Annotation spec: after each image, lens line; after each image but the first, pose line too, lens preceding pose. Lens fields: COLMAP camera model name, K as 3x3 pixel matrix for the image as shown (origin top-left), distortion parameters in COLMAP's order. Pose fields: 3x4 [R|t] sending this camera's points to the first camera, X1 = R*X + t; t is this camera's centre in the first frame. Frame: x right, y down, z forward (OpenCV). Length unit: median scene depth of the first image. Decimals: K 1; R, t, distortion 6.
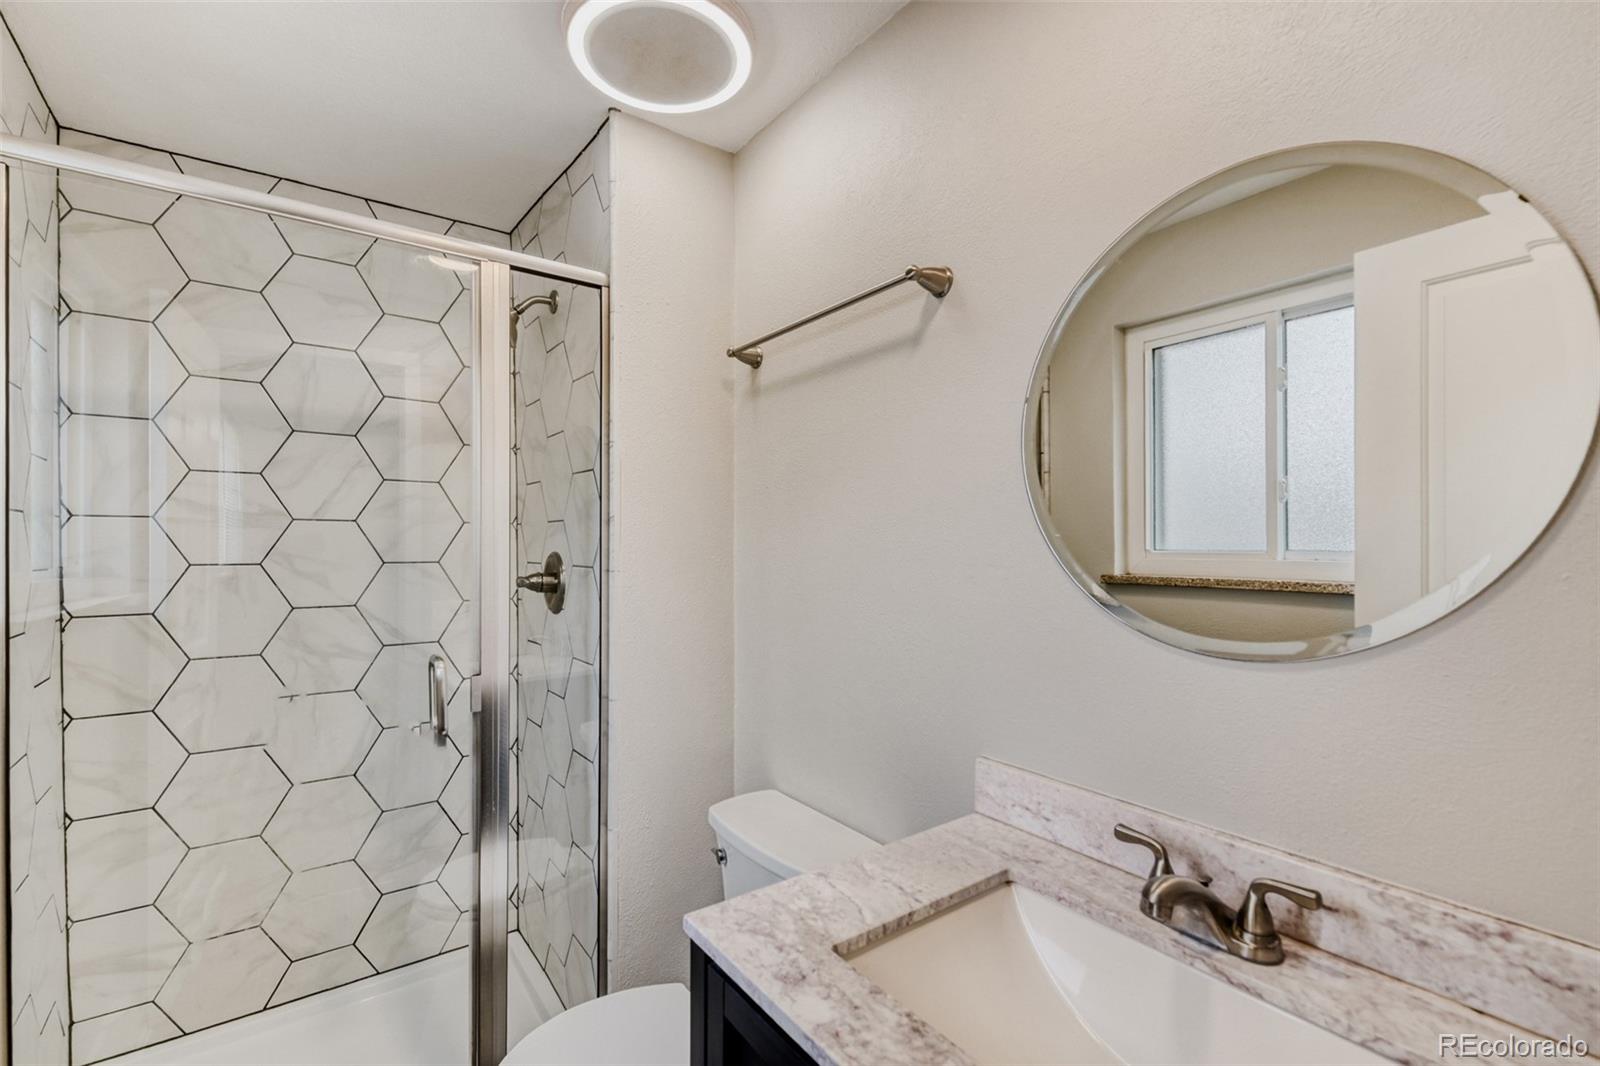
lens RADIAL K [[711.1, 0, 800.8], [0, 711.1, 545.6], [0, 0, 1]] dist [0.010152, -0.007693]
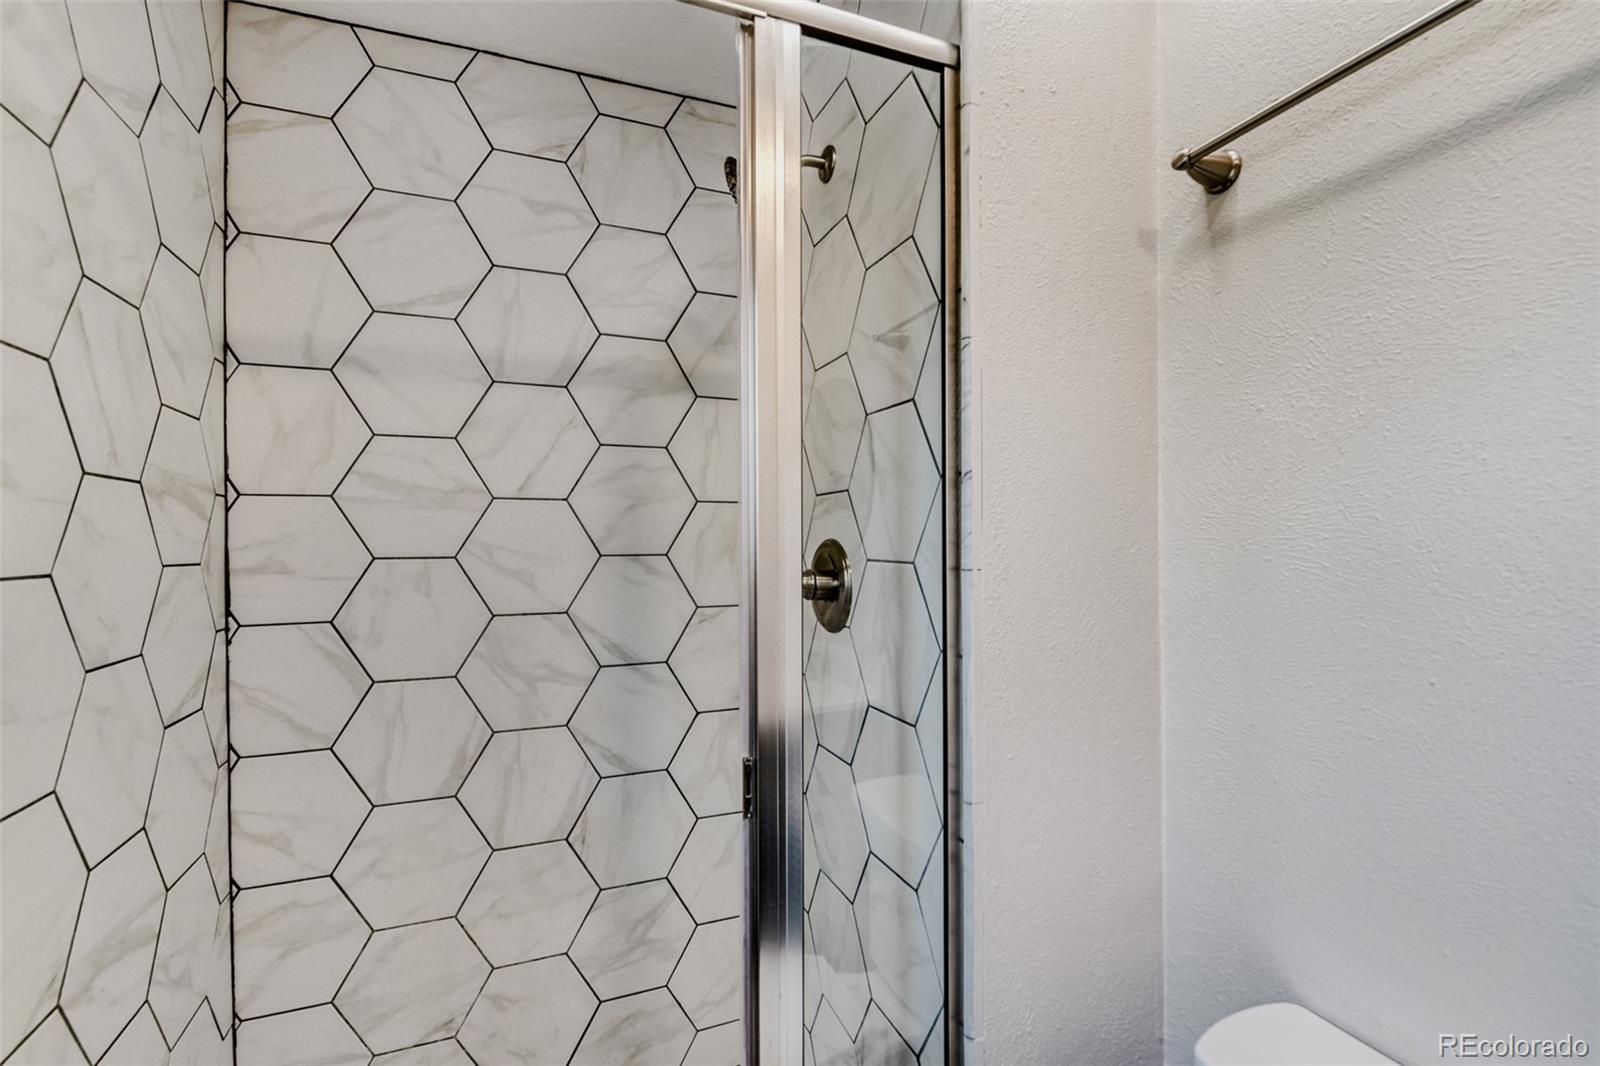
lens RADIAL K [[711.1, 0, 799.0], [0, 711.1, 531.3], [0, 0, 1]] dist [0.010152, -0.007693]
pose [[0.967662, -0.009311, -0.252078, -0.222940], [0.006711, 0.999915, -0.011173, 0.009841], [0.252161, 0.009120, 0.967642, 0.376437]]
